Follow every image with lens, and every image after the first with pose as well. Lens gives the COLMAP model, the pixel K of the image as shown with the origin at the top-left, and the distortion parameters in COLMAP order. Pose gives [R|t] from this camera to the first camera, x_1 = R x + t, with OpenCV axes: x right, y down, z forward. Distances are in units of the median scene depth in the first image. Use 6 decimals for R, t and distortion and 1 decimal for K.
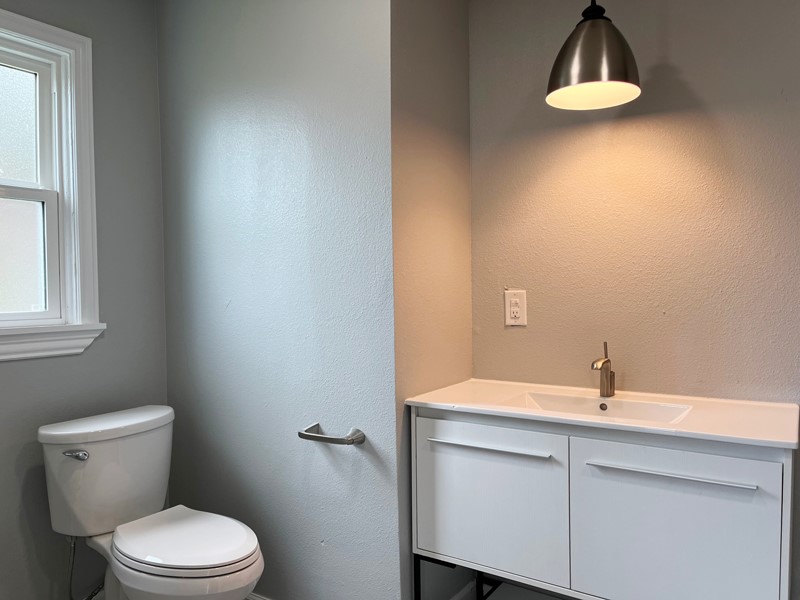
lens RADIAL K [[603.3, 0, 400.0], [0, 603.3, 300.0], [0, 0, 1]] dist [0.075618, -0.116722]
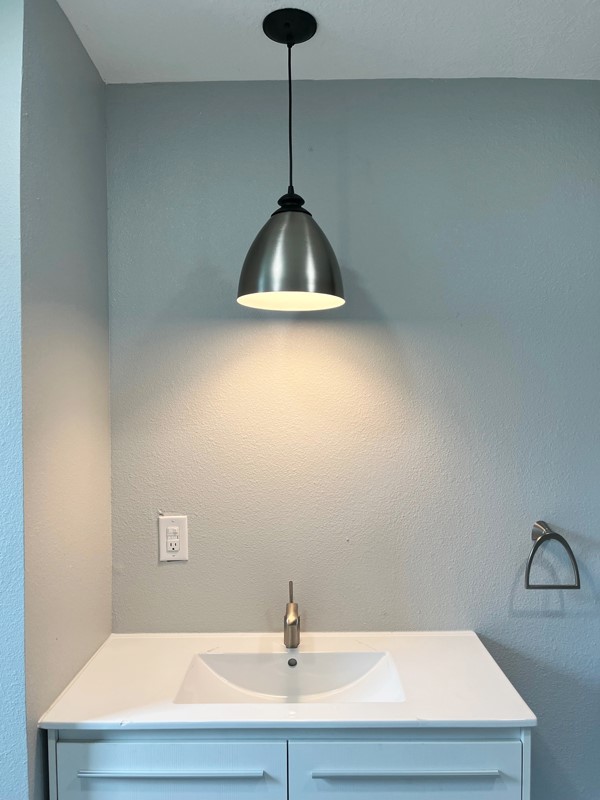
lens RADIAL K [[610.5, 0, 300.0], [0, 610.5, 400.0], [0, 0, 1]] dist [0.045918, -0.045759]
pose [[0.841792, 0.004609, 0.539782, -0.116489], [0.012636, 0.999521, -0.028241, -0.163153], [-0.539653, 0.030593, 0.841331, 0.271941]]
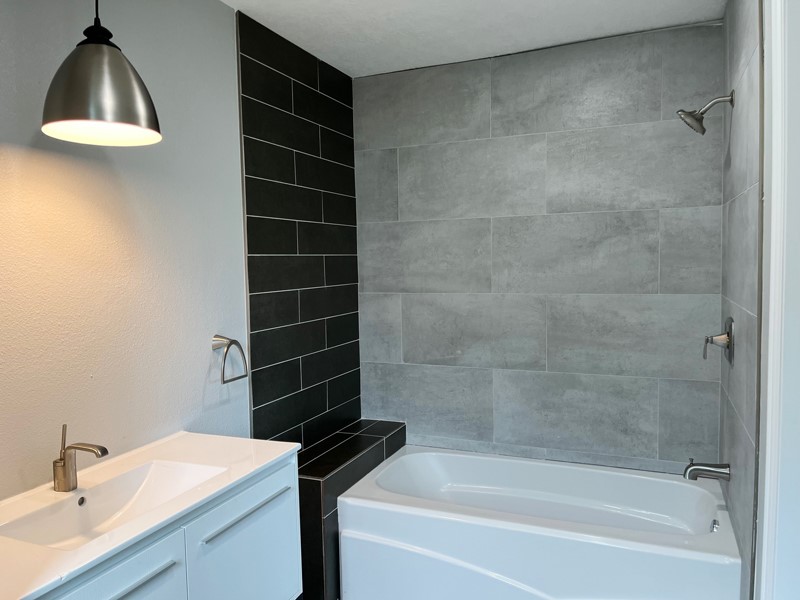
lens RADIAL K [[594.0, 0, 399.5], [0, 594.0, 315.6], [0, 0, 1]] dist [-0.002625, -0.125615]
pose [[-0.205122, -0.066873, 0.976449, -0.519277], [0.059920, 0.994934, 0.080727, -0.115162], [-0.976900, 0.075068, -0.200076, 0.722704]]
